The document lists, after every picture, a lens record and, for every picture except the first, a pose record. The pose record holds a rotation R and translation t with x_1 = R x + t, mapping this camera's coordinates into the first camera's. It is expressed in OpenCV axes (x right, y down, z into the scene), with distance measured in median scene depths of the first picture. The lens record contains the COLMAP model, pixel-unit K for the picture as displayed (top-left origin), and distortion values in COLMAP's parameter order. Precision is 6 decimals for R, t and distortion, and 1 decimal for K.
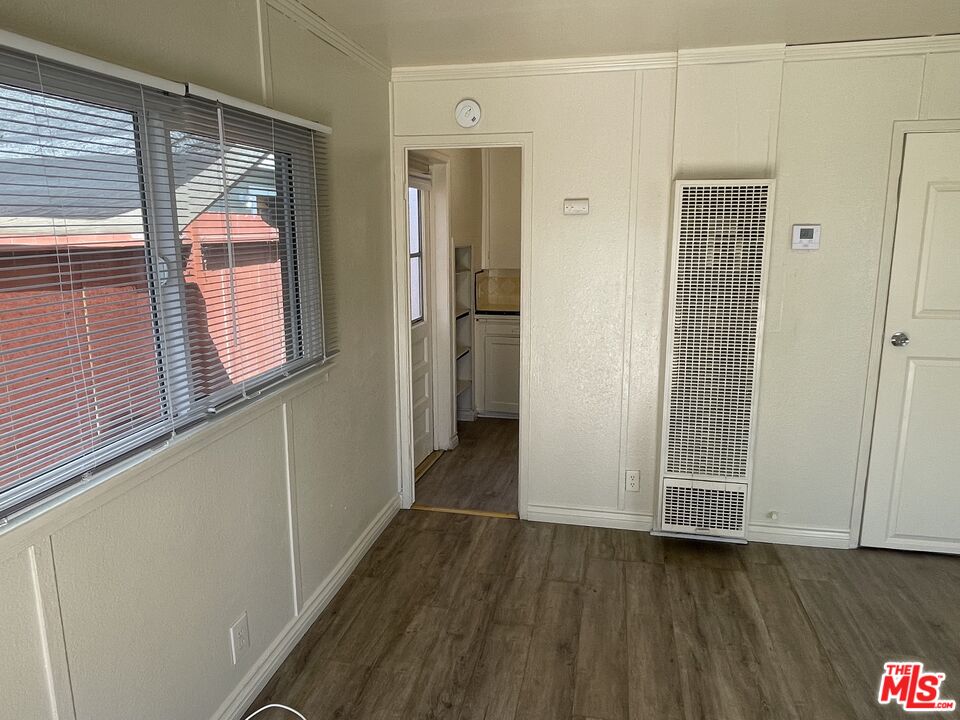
lens RADIAL K [[654.3, 0, 482.7], [0, 654.3, 357.4], [0, 0, 1]] dist [0.024551, -0.041552]
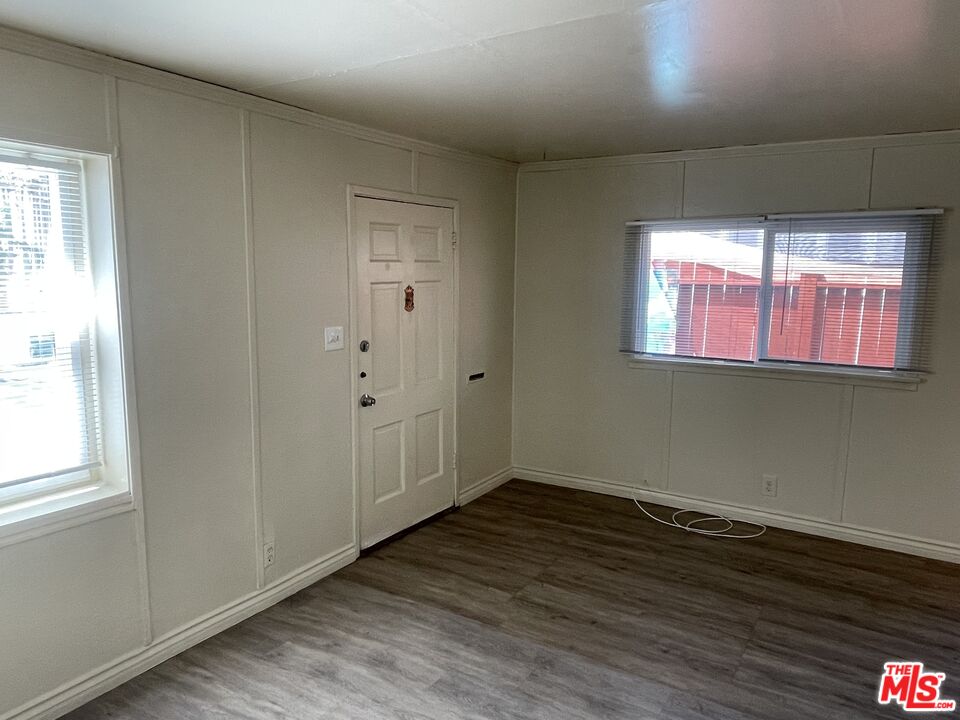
lens RADIAL K [[654.3, 0, 482.7], [0, 654.3, 357.4], [0, 0, 1]] dist [0.024551, -0.041552]
pose [[-0.367278, 0.130894, -0.920855, 1.183885], [-0.193036, 0.957764, 0.213132, -0.130676], [0.909859, 0.256037, -0.326499, 0.538134]]
